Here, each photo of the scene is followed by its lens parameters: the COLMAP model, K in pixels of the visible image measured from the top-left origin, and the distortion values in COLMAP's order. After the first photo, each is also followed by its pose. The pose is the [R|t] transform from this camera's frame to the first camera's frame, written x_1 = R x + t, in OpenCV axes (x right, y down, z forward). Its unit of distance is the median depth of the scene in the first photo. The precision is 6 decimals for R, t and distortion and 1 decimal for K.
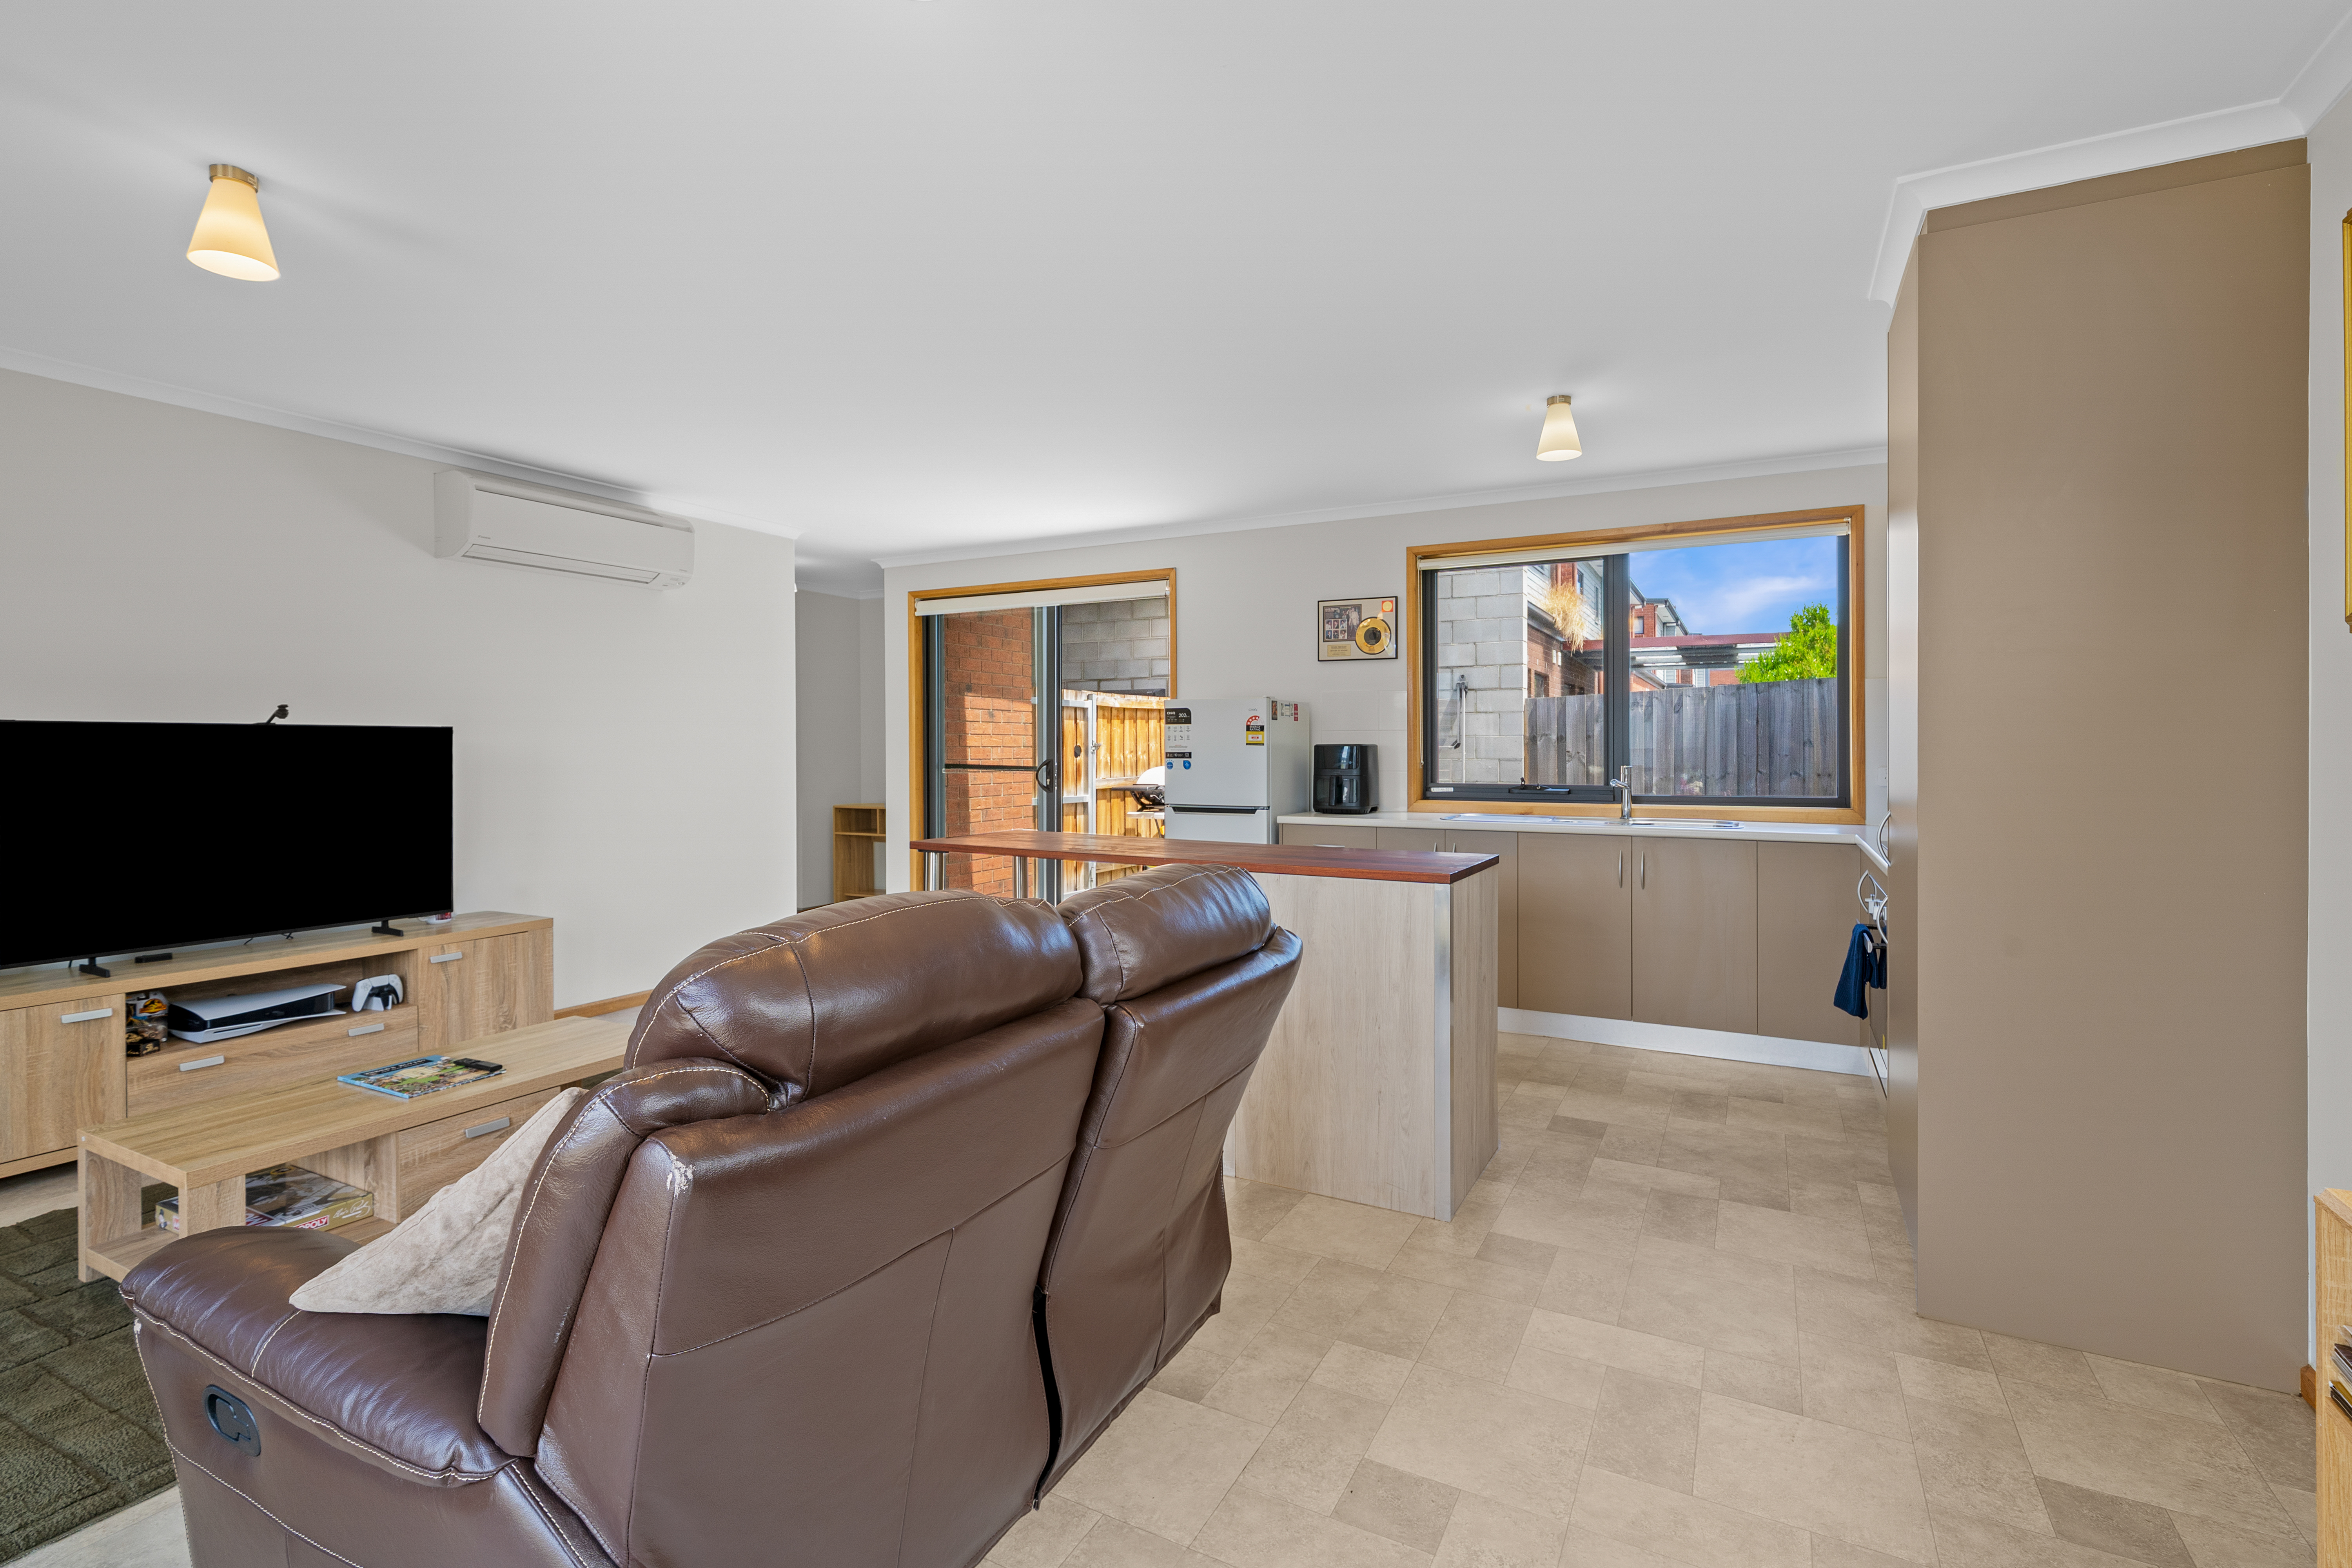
lens RADIAL K [[1104.1, 0, 1159.4], [0, 1104.1, 751.1], [0, 0, 1]] dist [0.000254, 0.000238]
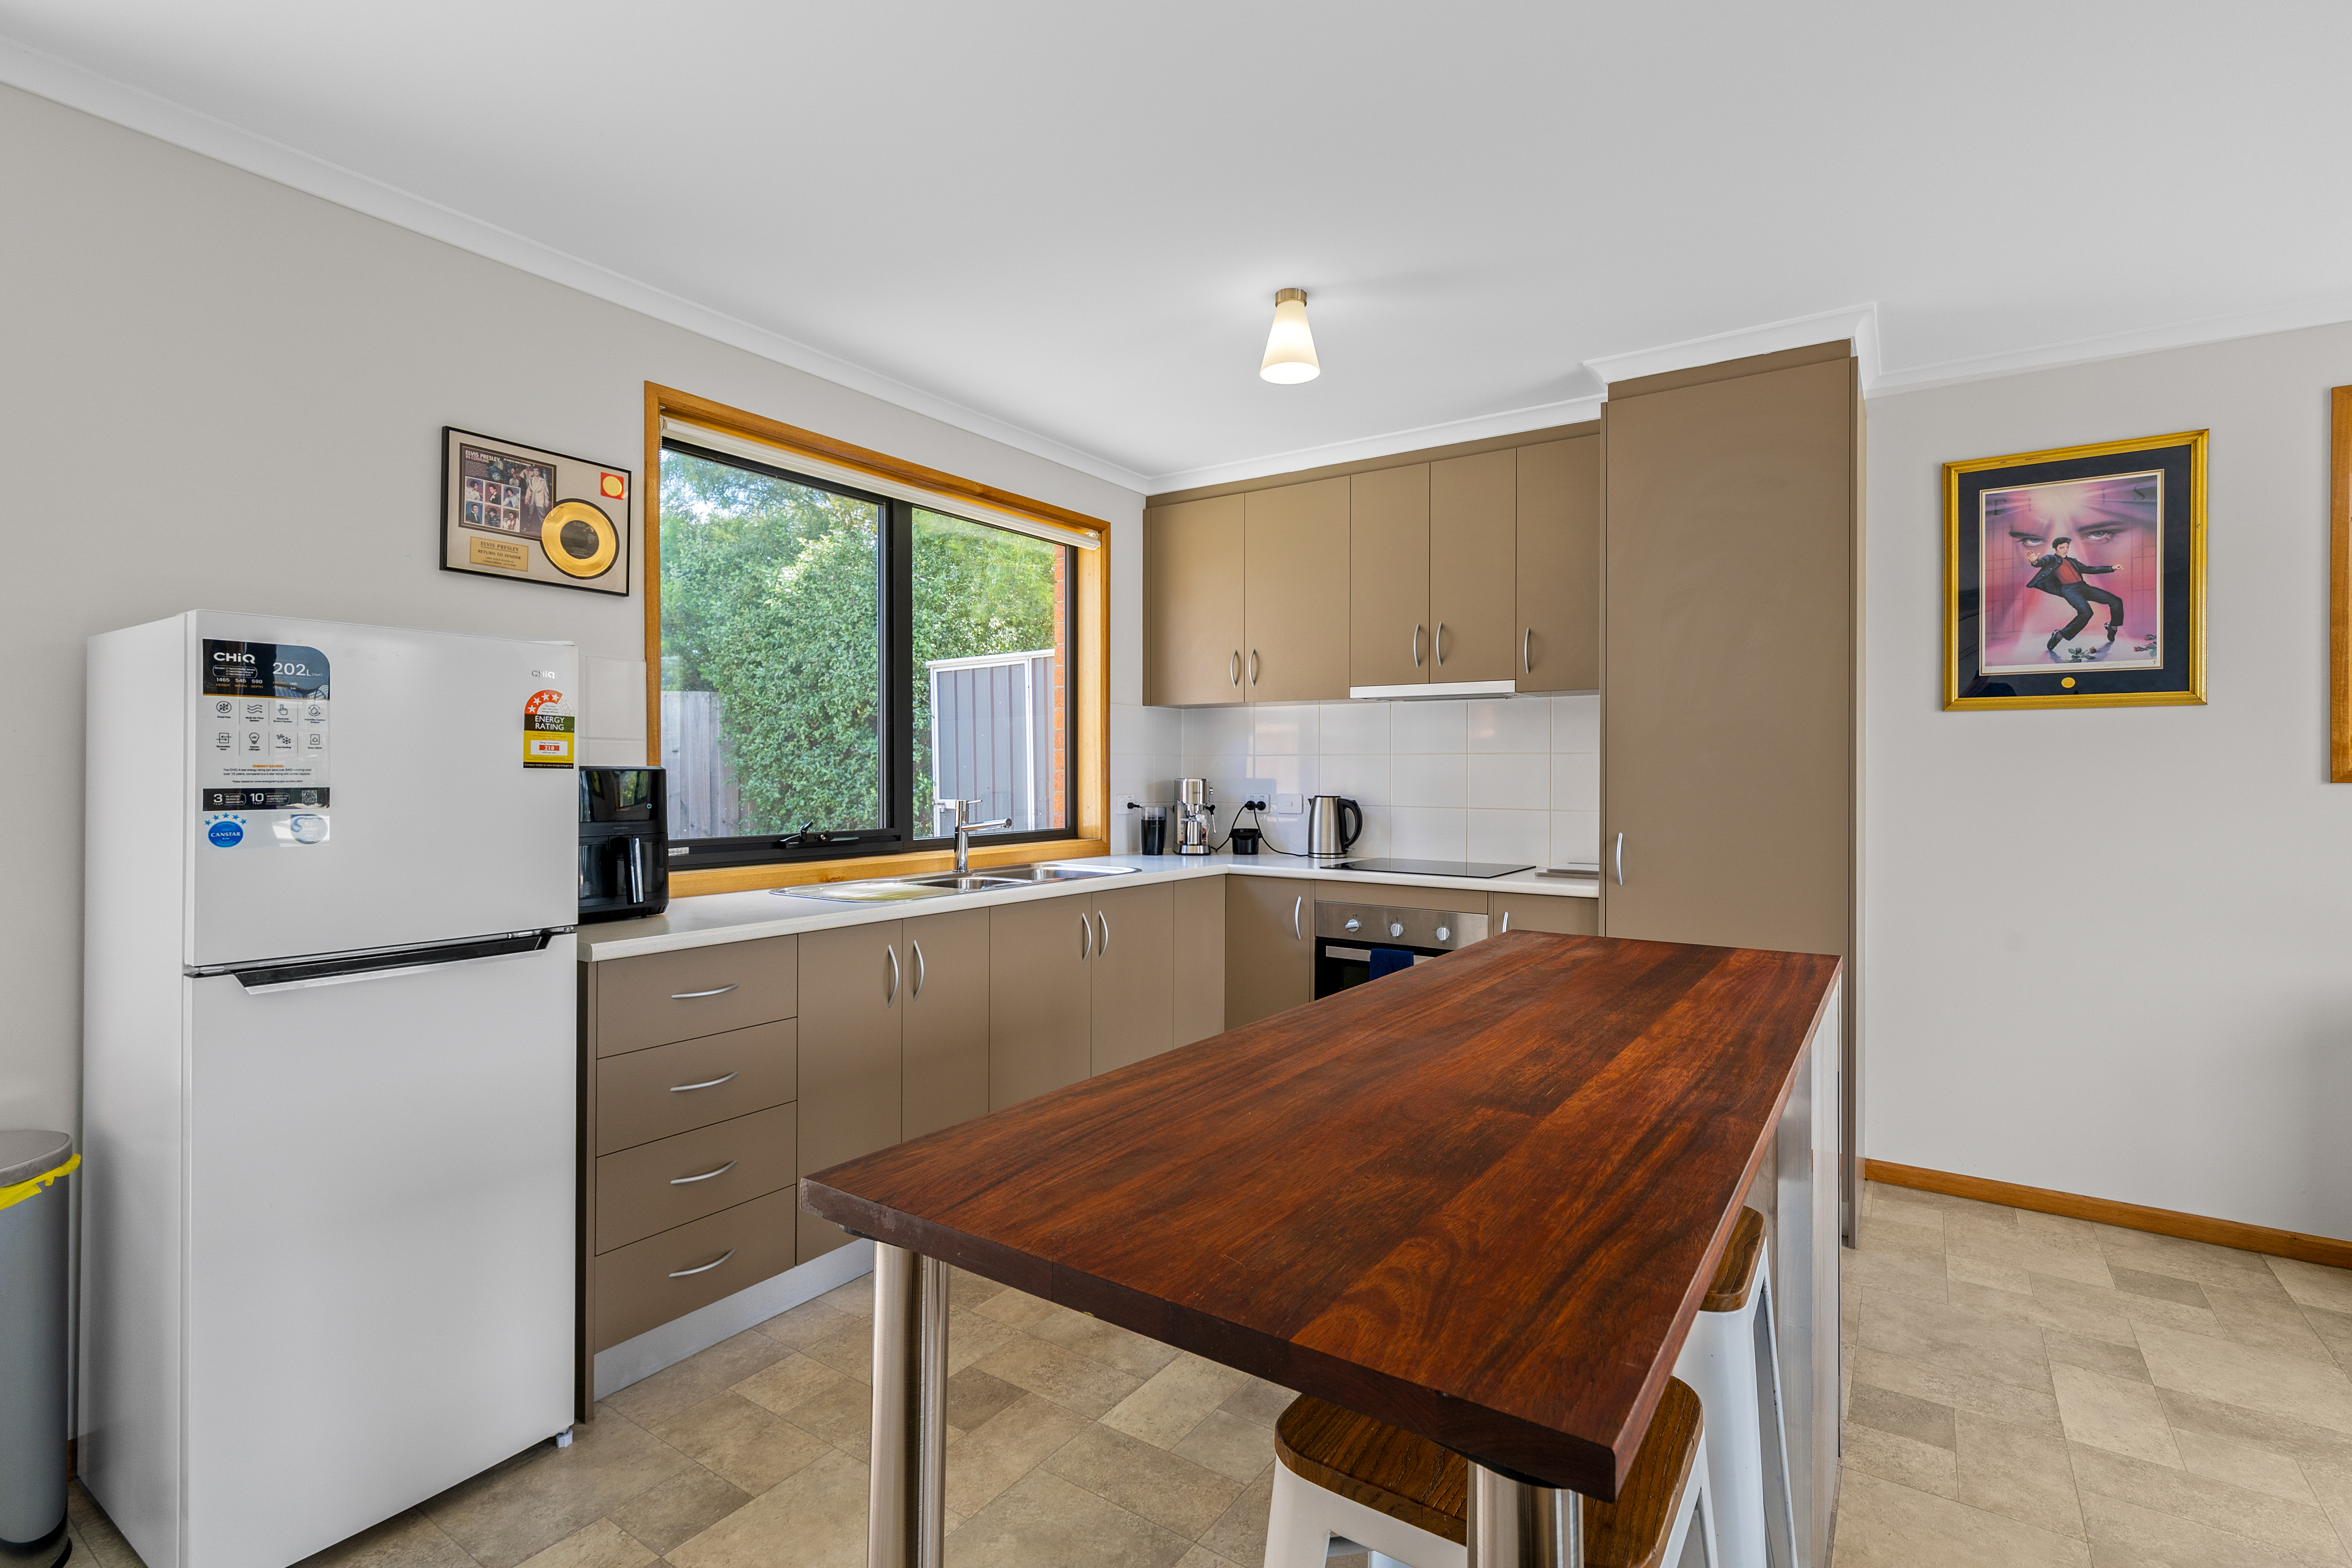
lens RADIAL K [[1088.9, 0, 1168.1], [0, 1088.9, 770.6], [0, 0, 1]] dist [0.000293, 0.000070]
pose [[0.103264, 0.004788, 0.994642, -0.246285], [0.000326, 0.999988, -0.004848, -0.002351], [-0.994654, 0.000824, 0.103262, 0.695197]]
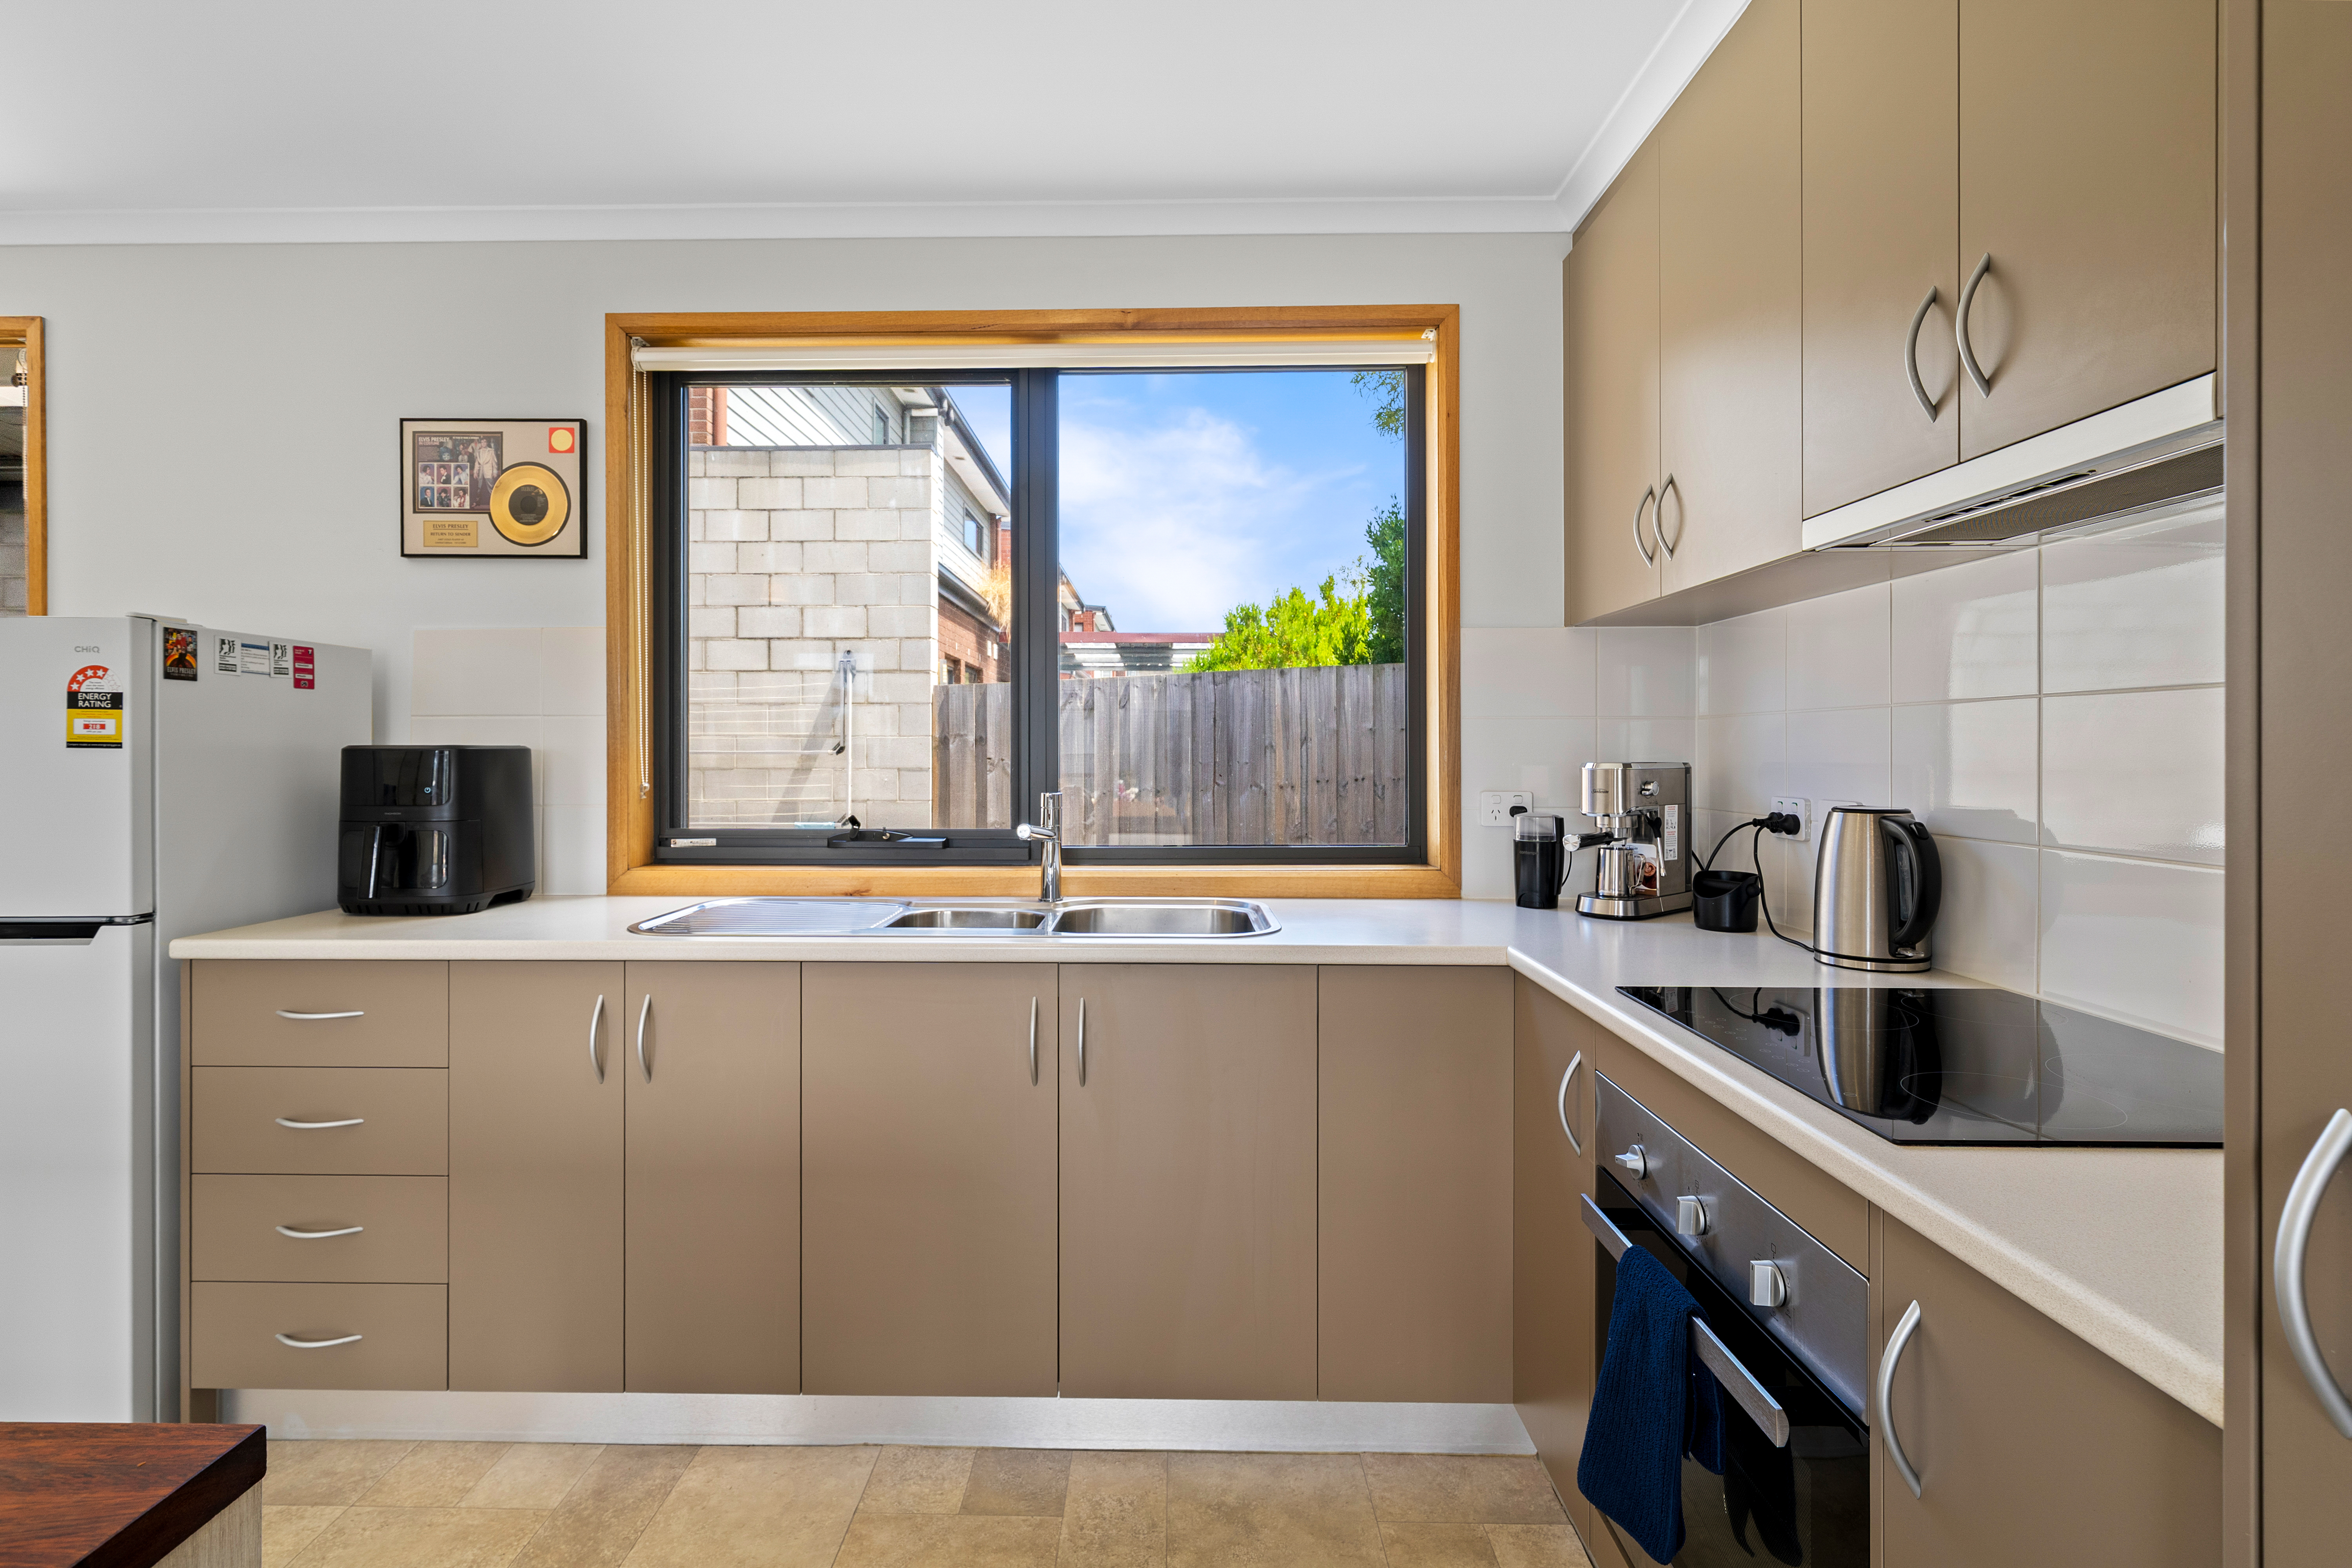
lens RADIAL K [[1104.1, 0, 1159.4], [0, 1104.1, 751.1], [0, 0, 1]] dist [0.000254, 0.000238]
pose [[0.885863, 0.002414, 0.463940, 0.211136], [-0.000684, 0.999992, -0.003897, -0.002821], [-0.463946, 0.003135, 0.885858, 0.482018]]
